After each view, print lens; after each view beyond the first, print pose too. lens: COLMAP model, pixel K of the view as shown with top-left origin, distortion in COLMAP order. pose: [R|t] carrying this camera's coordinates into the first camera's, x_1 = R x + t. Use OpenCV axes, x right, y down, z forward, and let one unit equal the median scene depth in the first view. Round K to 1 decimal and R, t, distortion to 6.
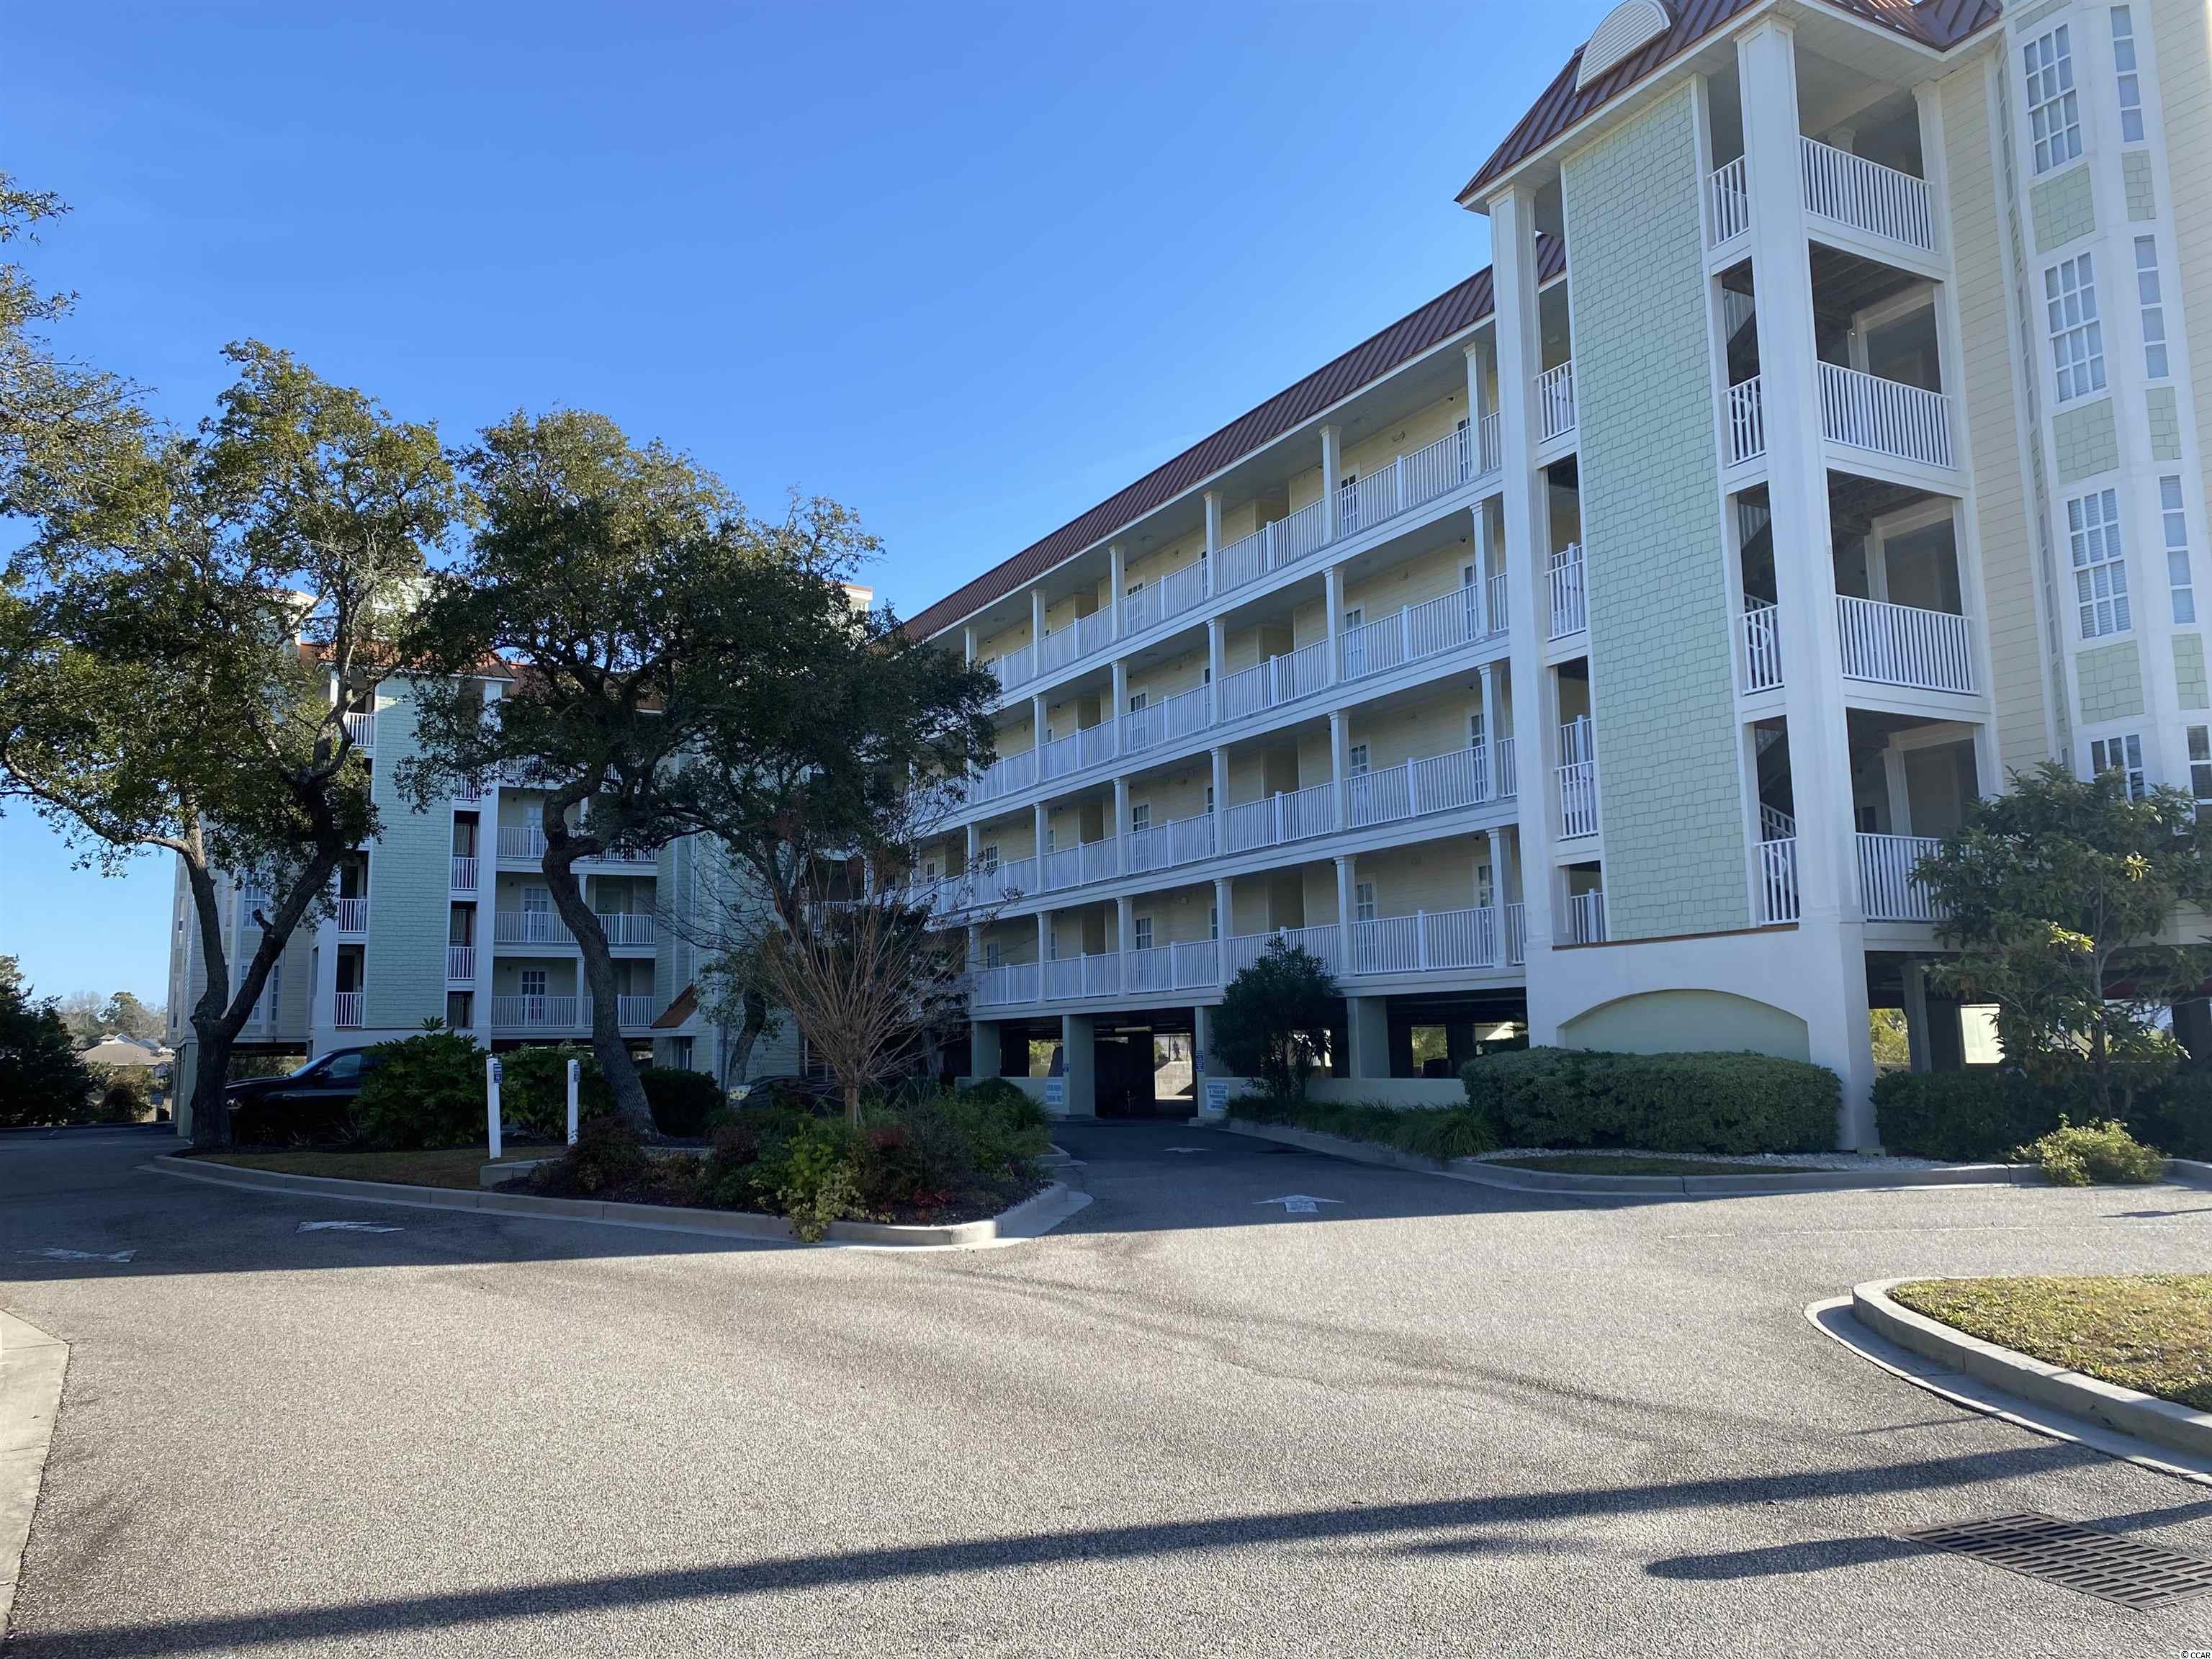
lens RADIAL K [[1664.0, 0, 1115.4], [0, 1664.0, 831.2], [0, 0, 1]] dist [0.064986, -0.114311]
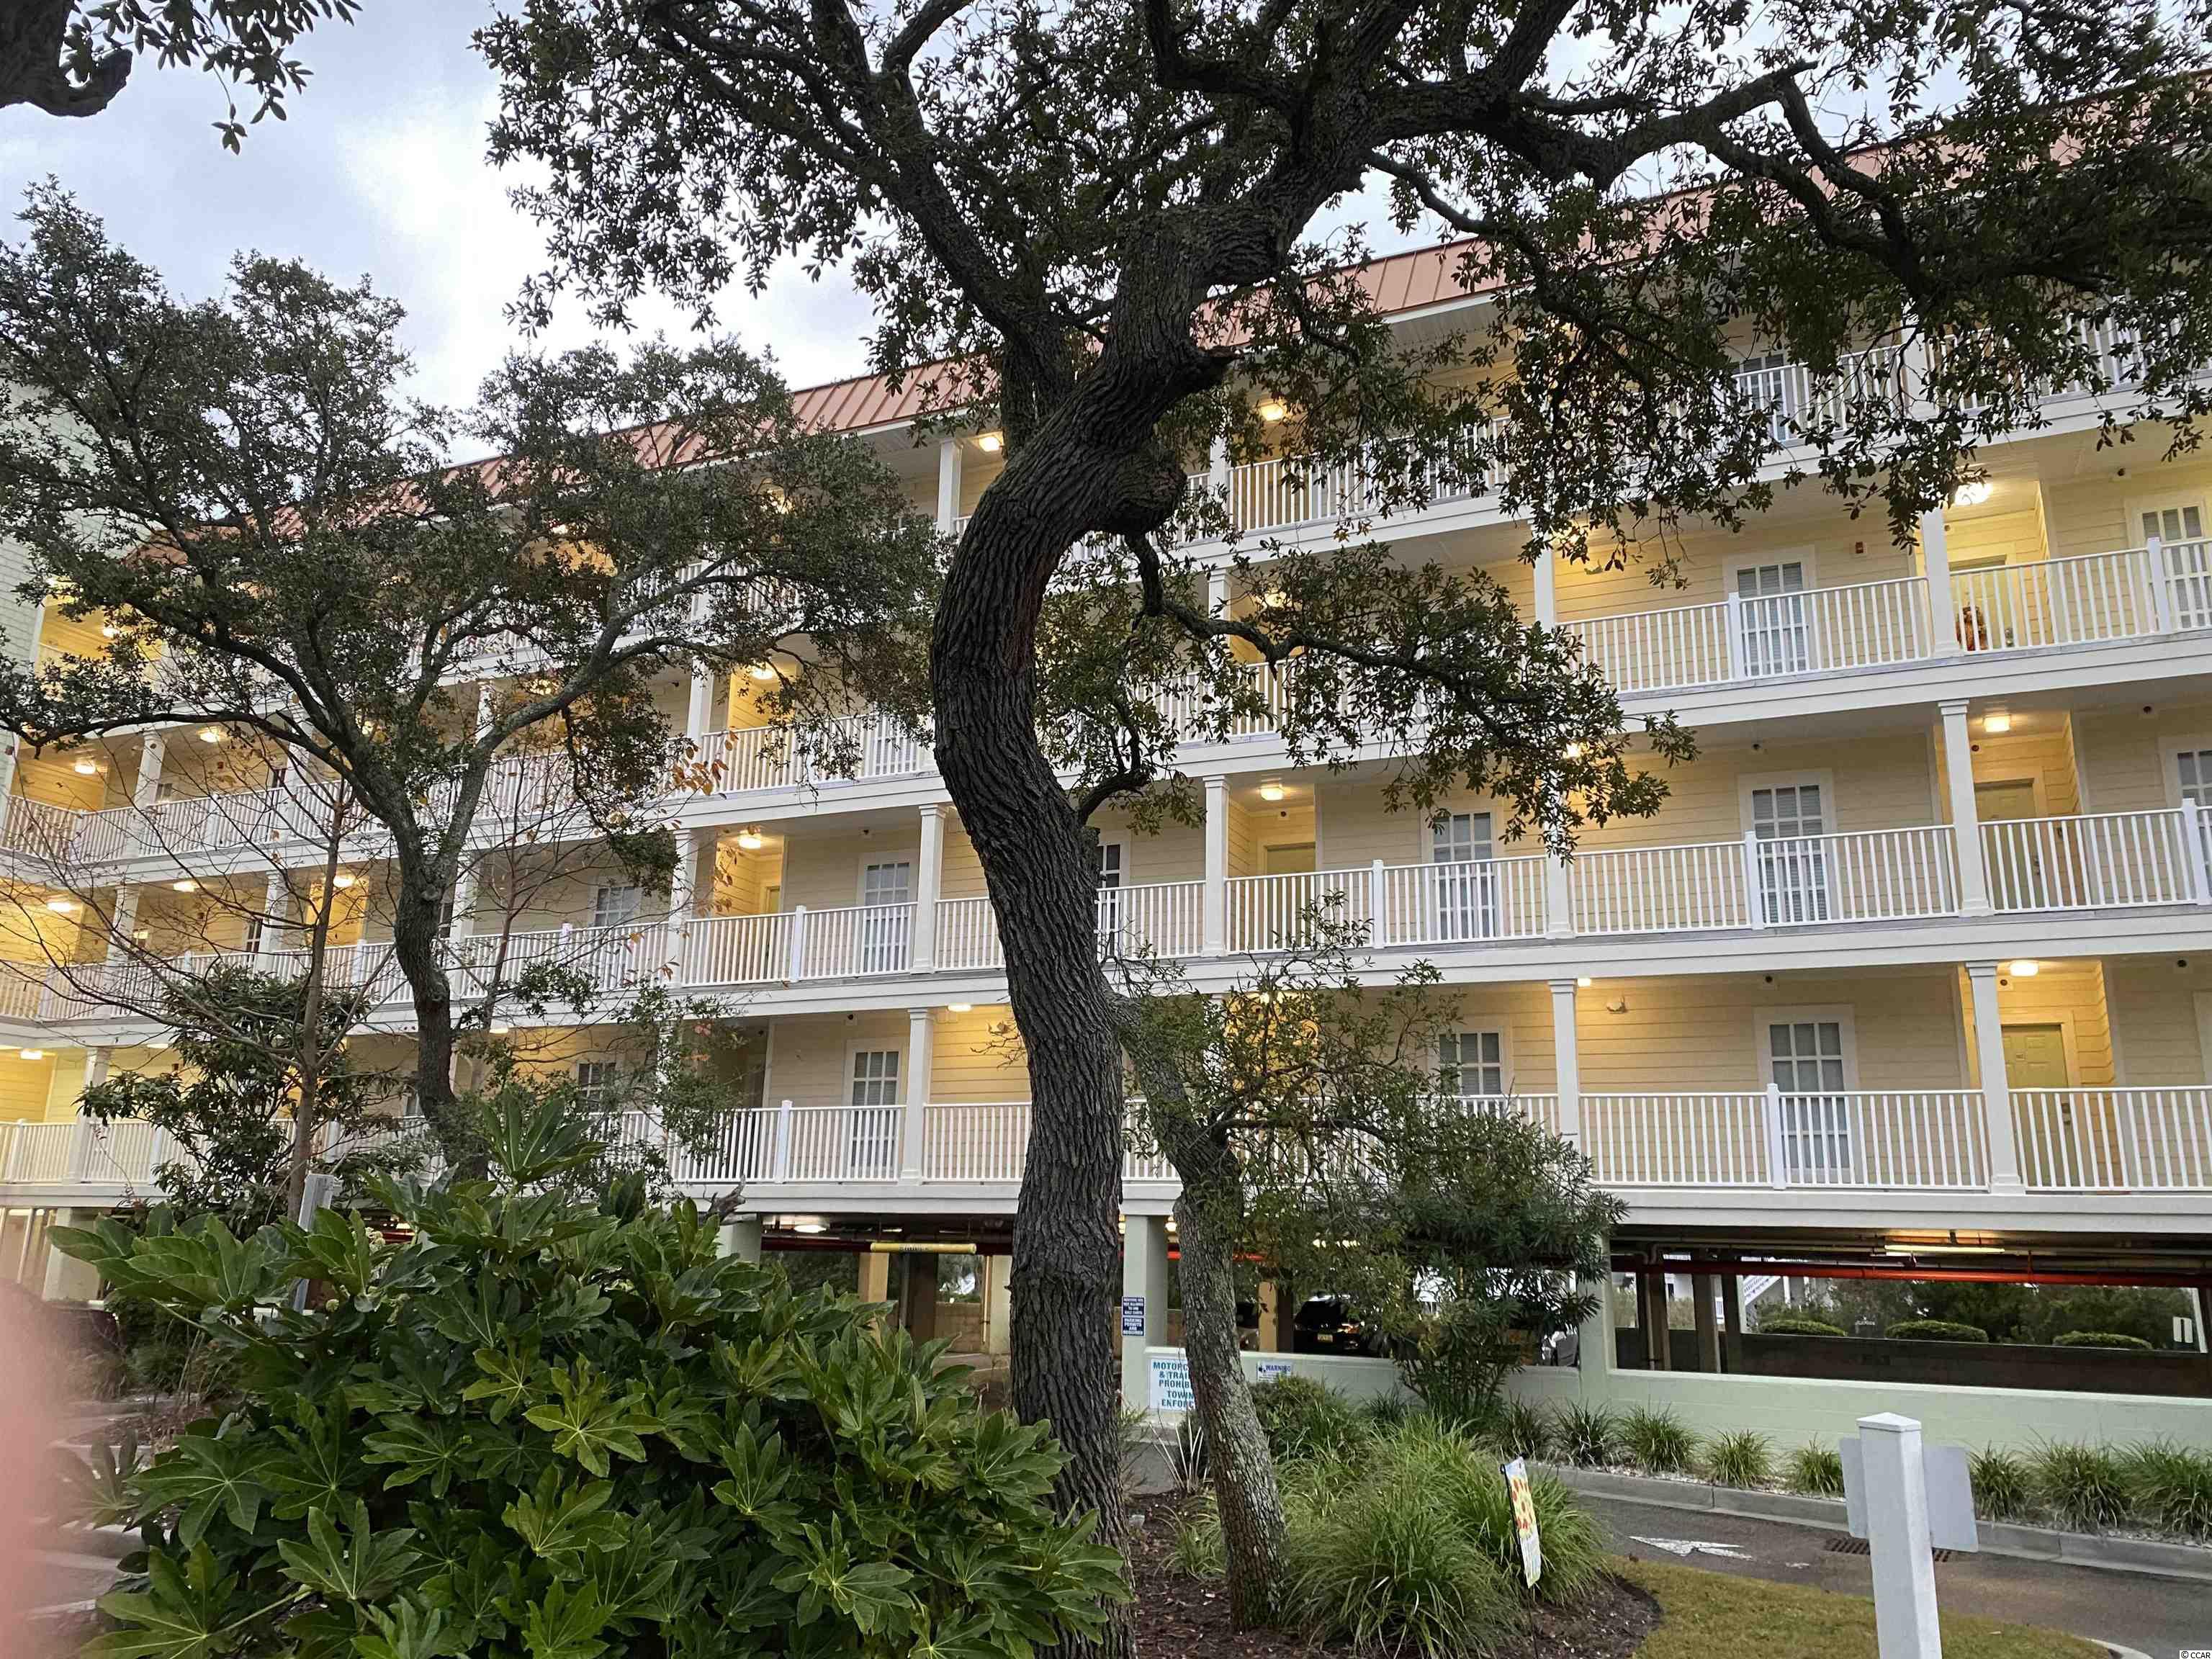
lens RADIAL K [[1664.0, 0, 1115.4], [0, 1664.0, 831.2], [0, 0, 1]] dist [0.064986, -0.114311]
pose [[0.809658, 0.200110, 0.551734, -0.212451], [-0.126720, 0.977509, -0.168577, 0.054225], [-0.573059, 0.066574, 0.816806, 0.410660]]
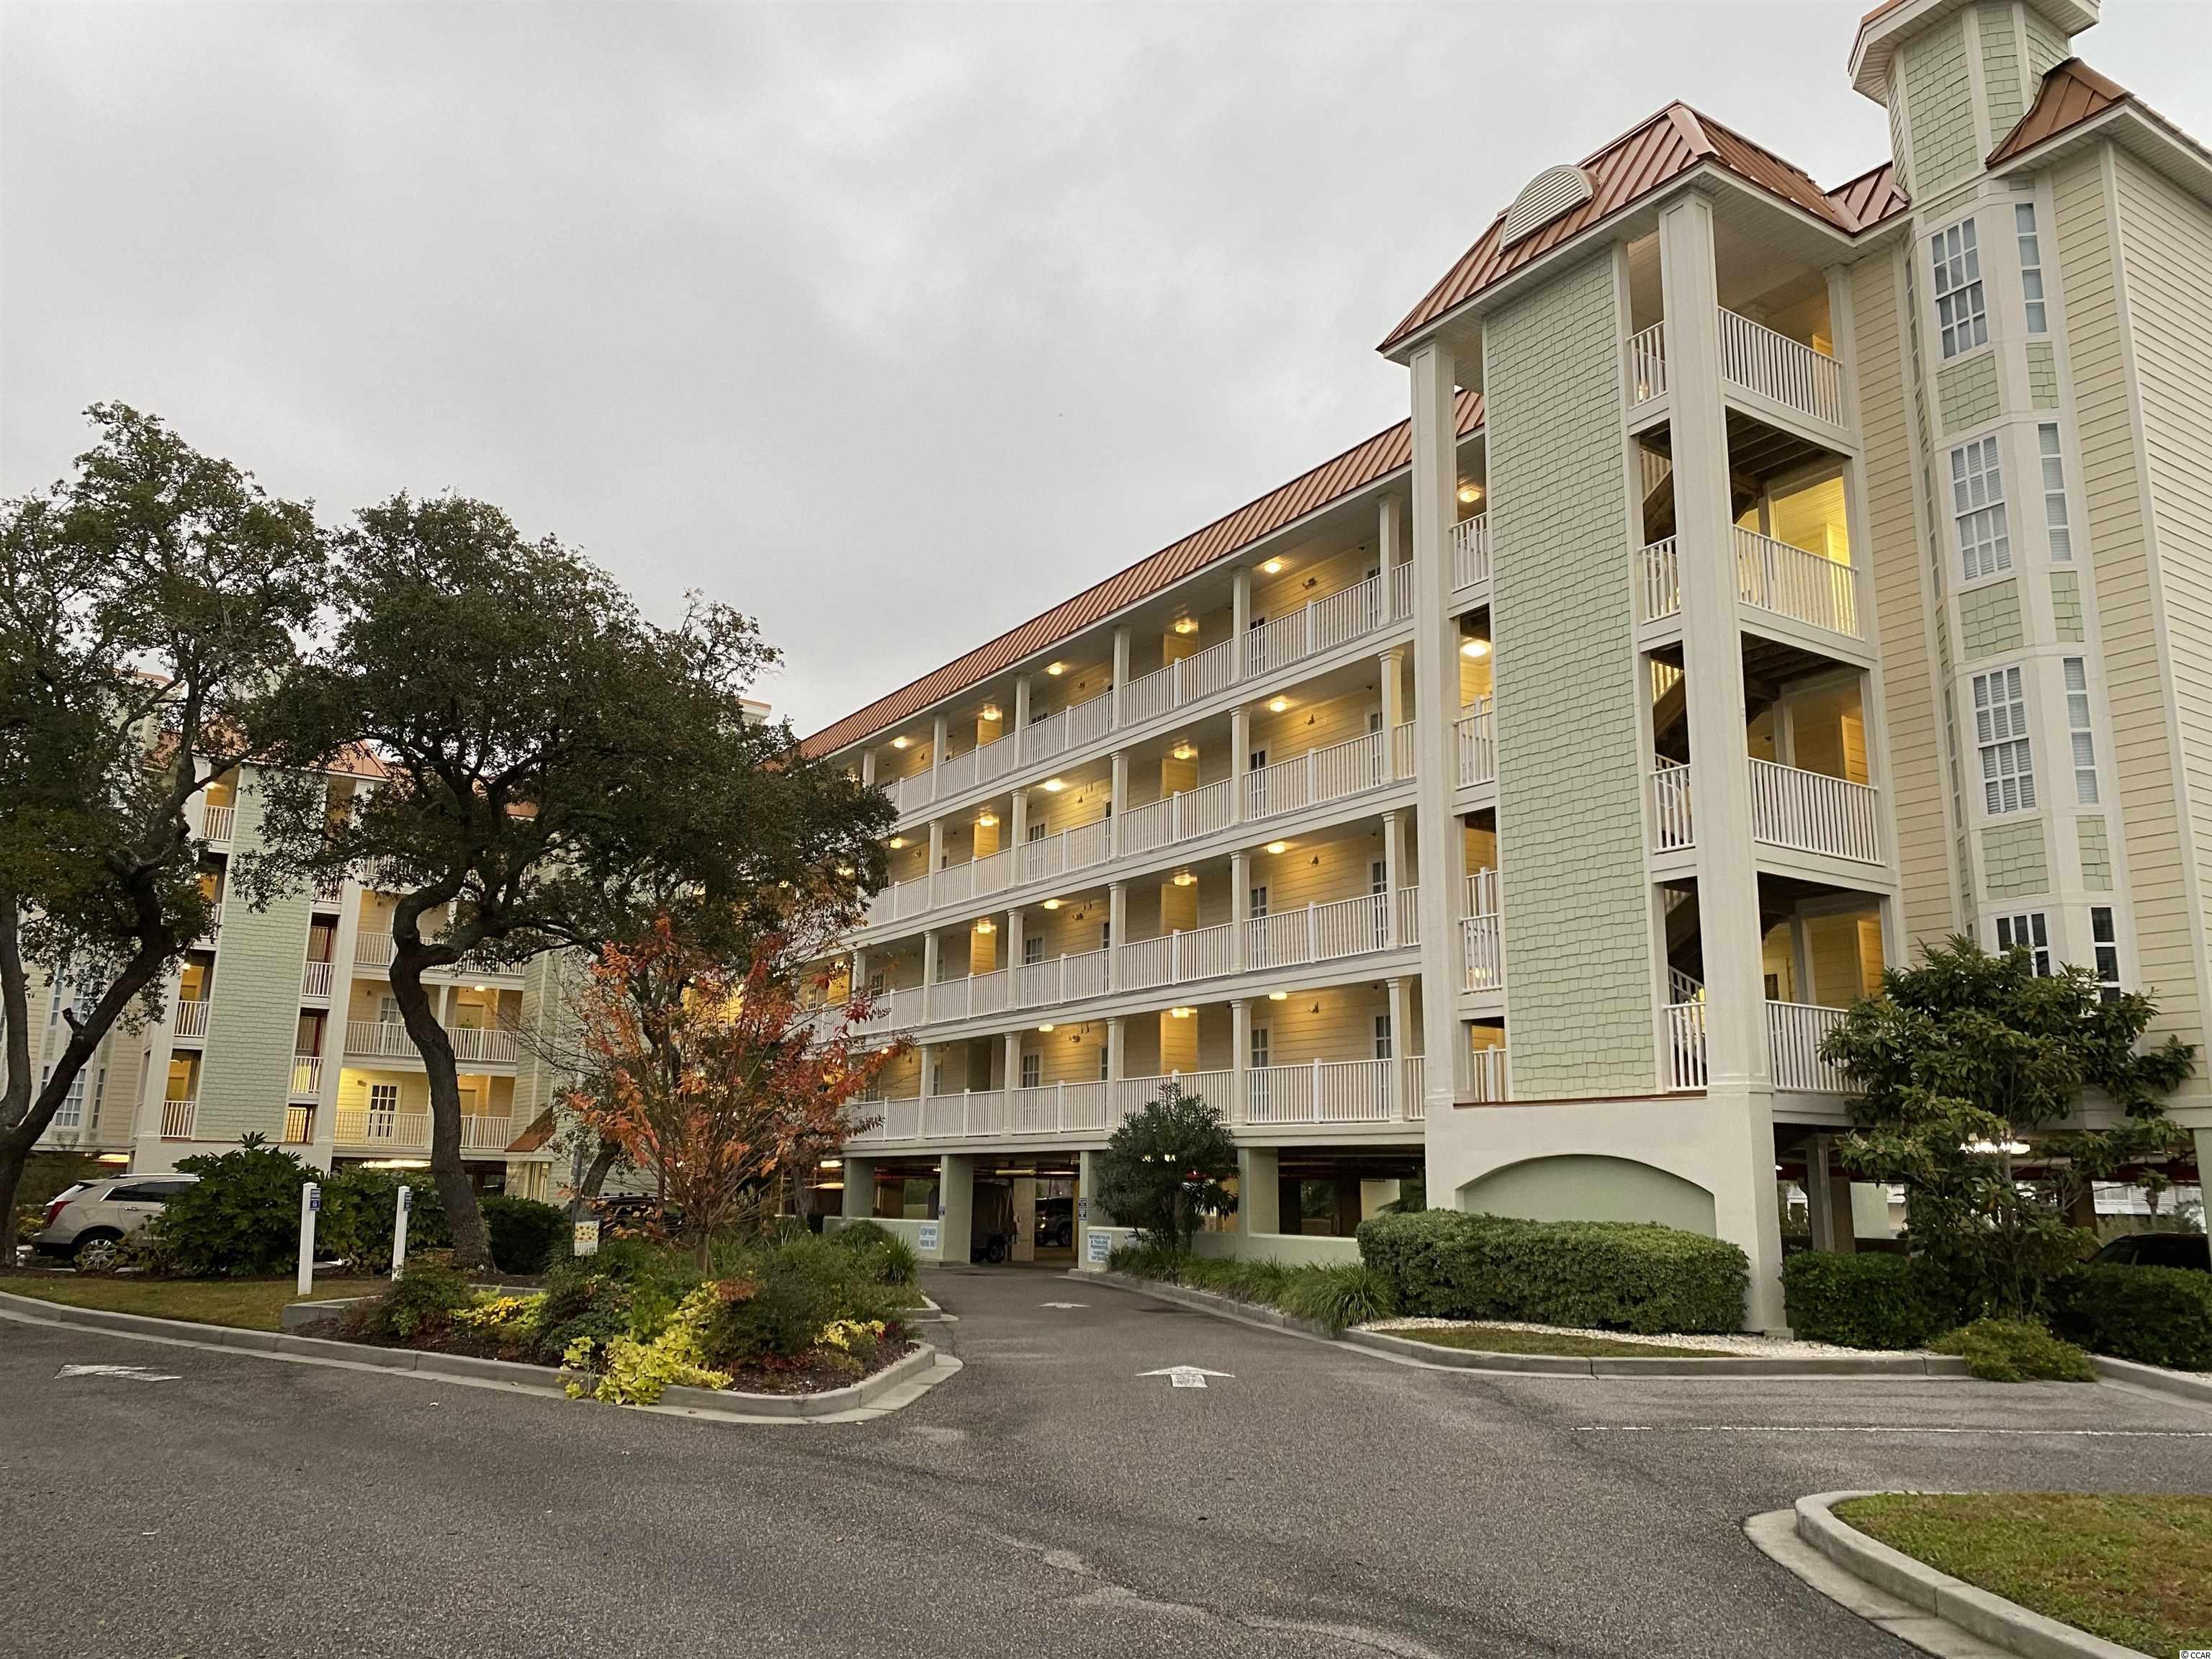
lens RADIAL K [[1664.0, 0, 1115.4], [0, 1664.0, 831.2], [0, 0, 1]] dist [0.064986, -0.114311]
pose [[0.996856, 0.049805, 0.061618, -0.000862], [-0.044630, 0.995576, -0.082688, 0.000632], [-0.065464, 0.079678, 0.994669, 0.040344]]
